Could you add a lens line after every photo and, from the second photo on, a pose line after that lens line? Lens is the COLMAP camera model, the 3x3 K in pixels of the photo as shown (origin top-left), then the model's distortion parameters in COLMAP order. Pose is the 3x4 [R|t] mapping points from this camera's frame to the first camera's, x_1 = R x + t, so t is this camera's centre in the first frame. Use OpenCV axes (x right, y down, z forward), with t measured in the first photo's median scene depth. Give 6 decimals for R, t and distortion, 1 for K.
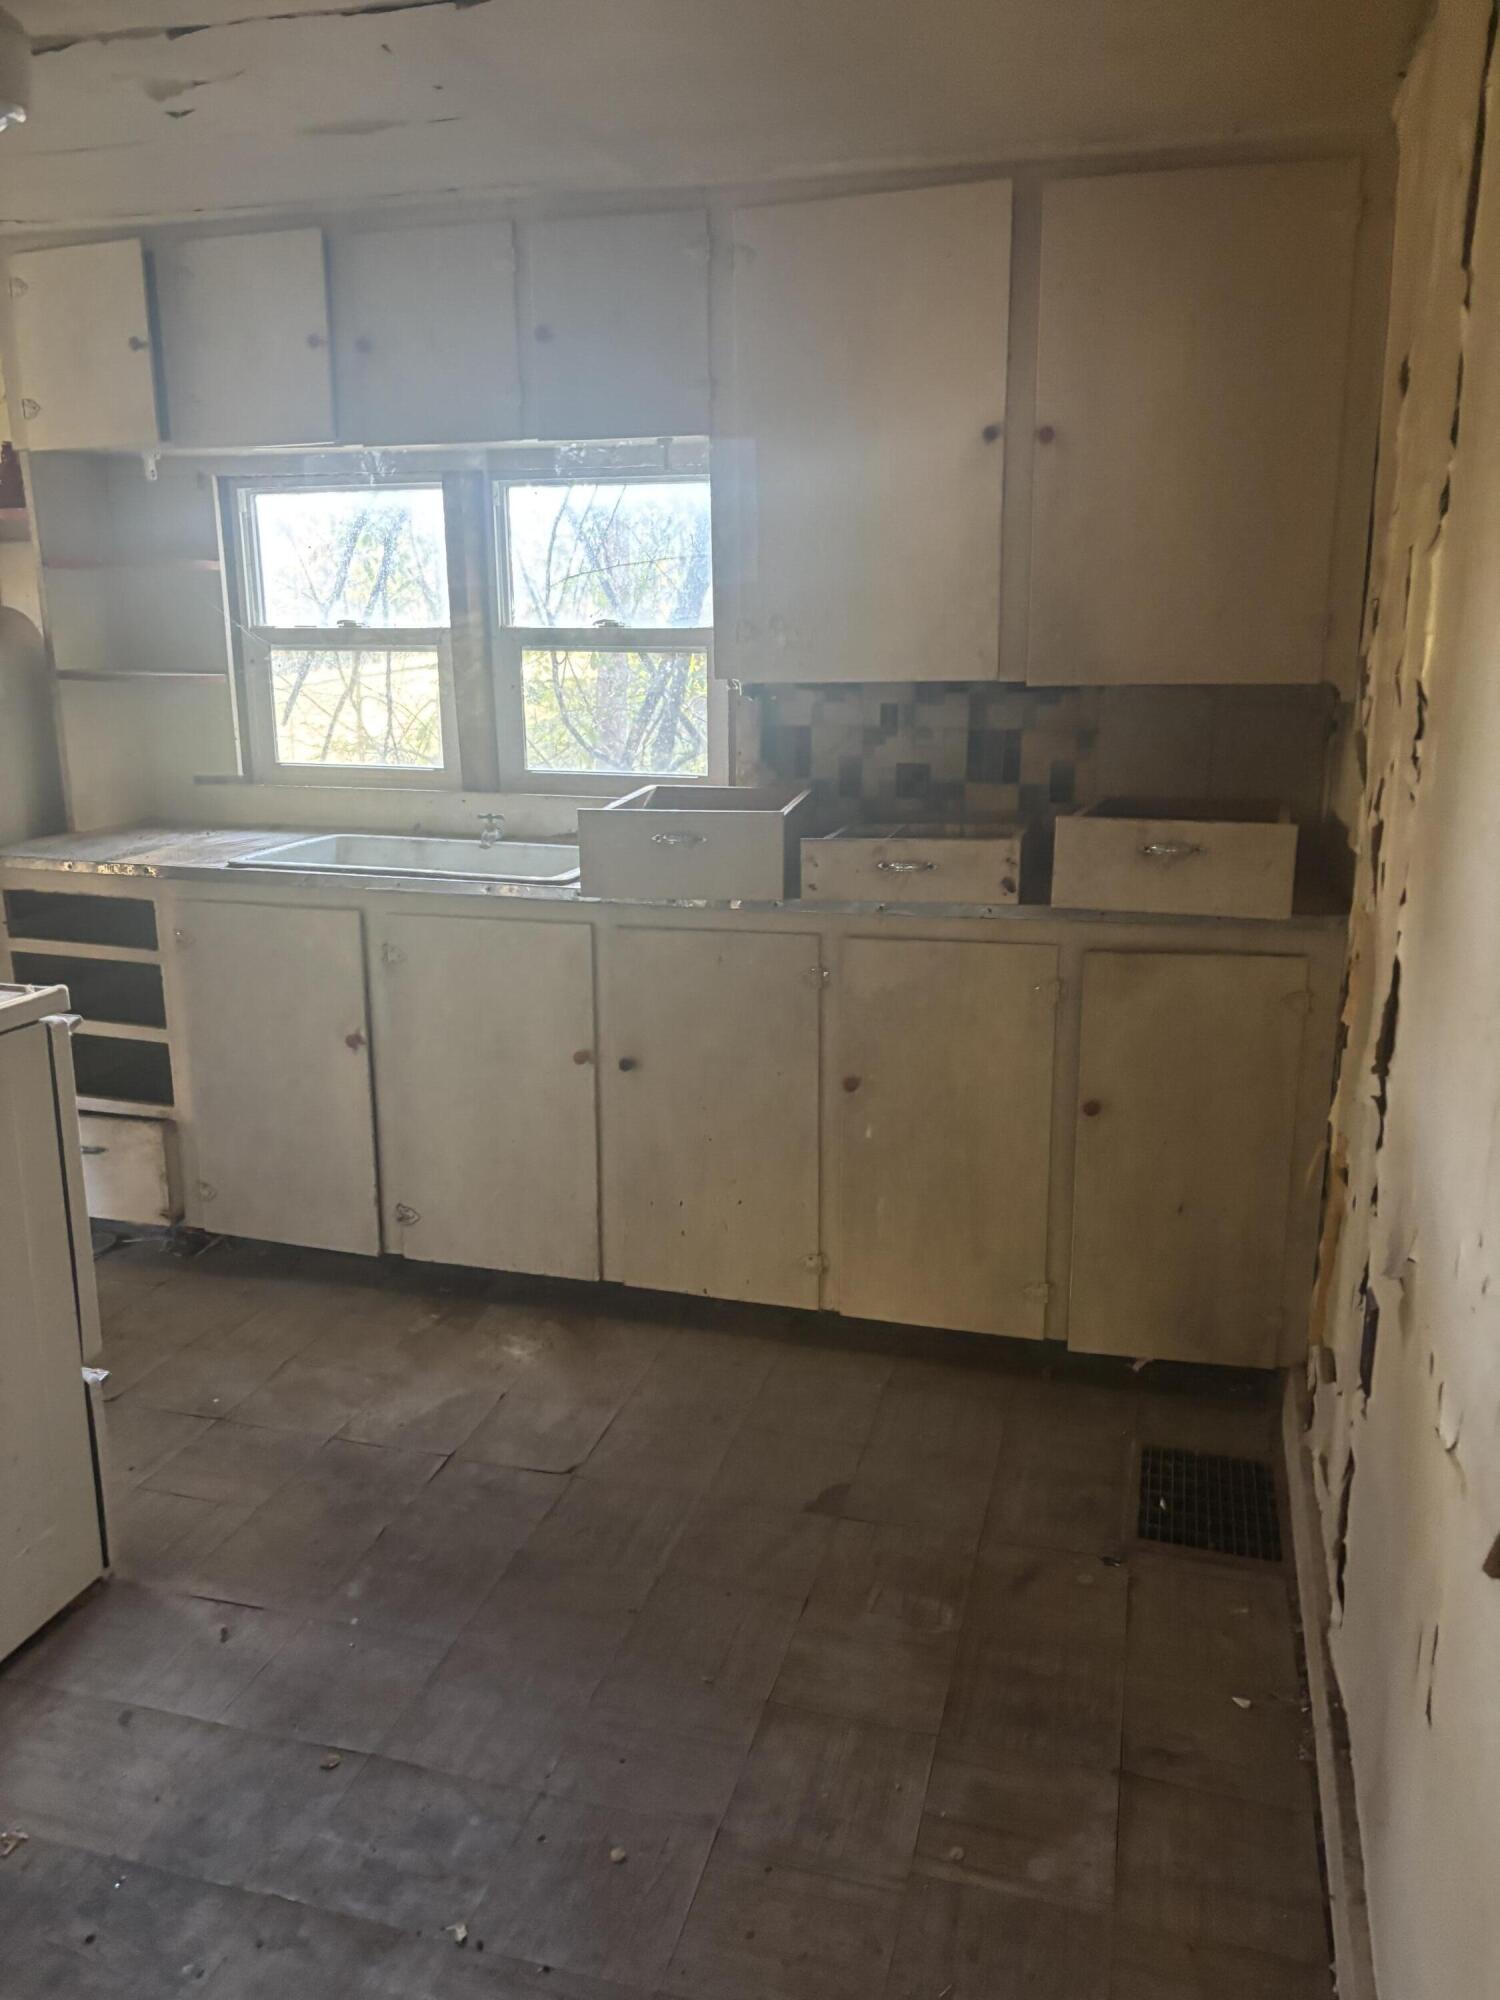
lens RADIAL K [[1513.0, 0, 750.0], [0, 1513.0, 1000.0], [0, 0, 1]] dist [-0.008614, -0.001820]
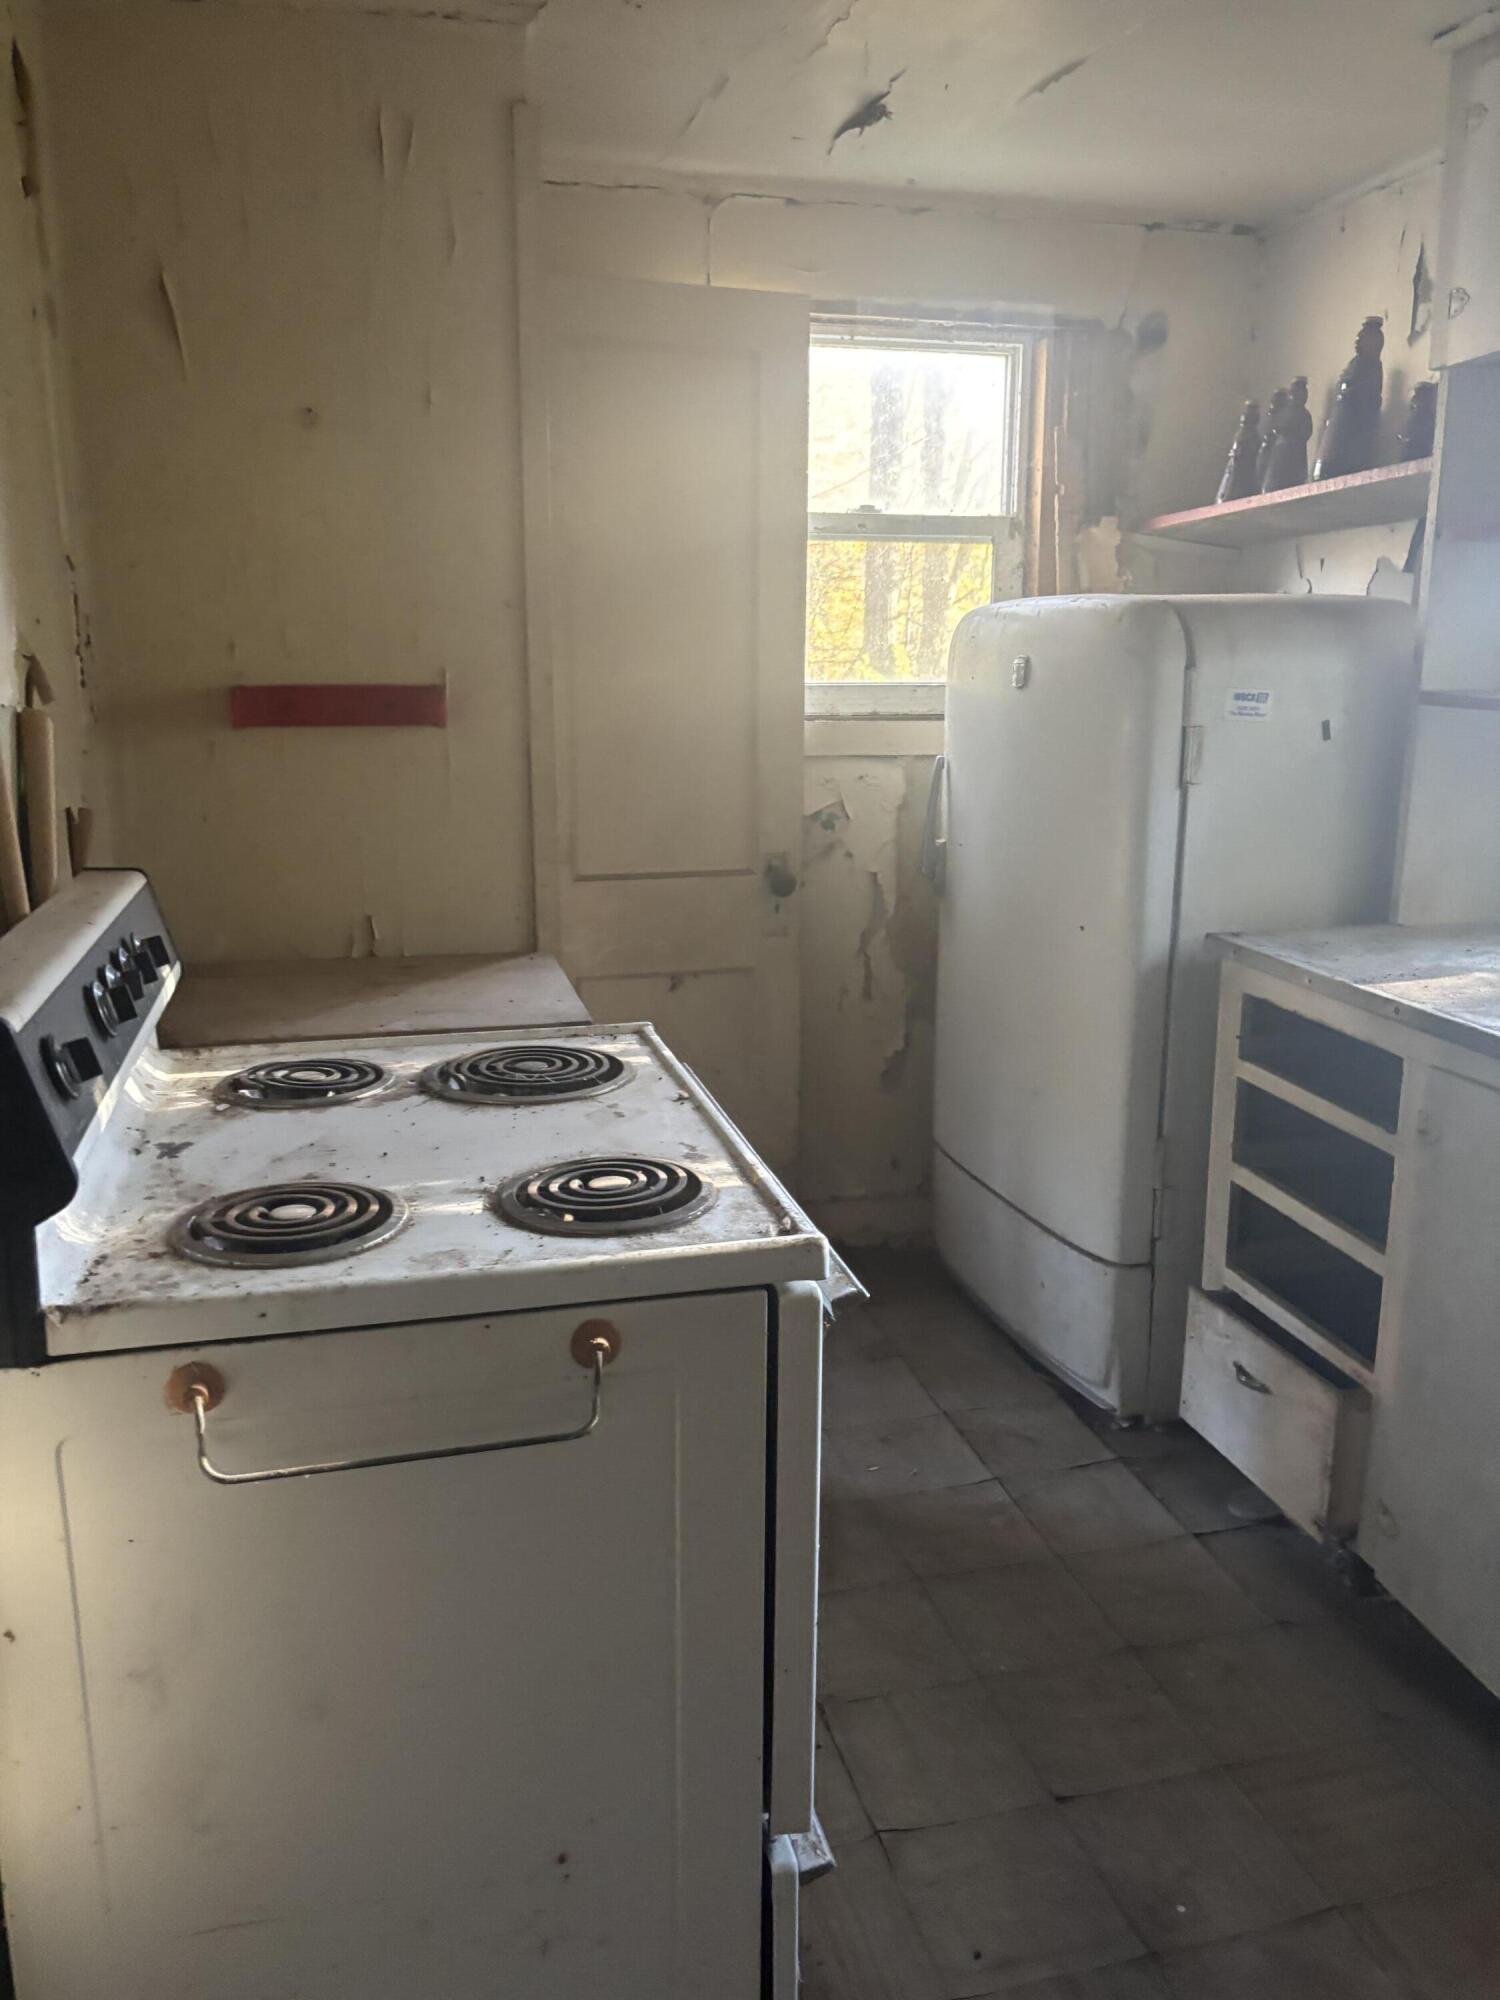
lens RADIAL K [[1513.0, 0, 750.0], [0, 1513.0, 1000.0], [0, 0, 1]] dist [-0.008614, -0.001820]
pose [[0.504210, 0.197278, -0.840746, -0.010149], [-0.217711, 0.971150, 0.097311, -0.087564], [0.835688, 0.133974, 0.532613, 0.425342]]
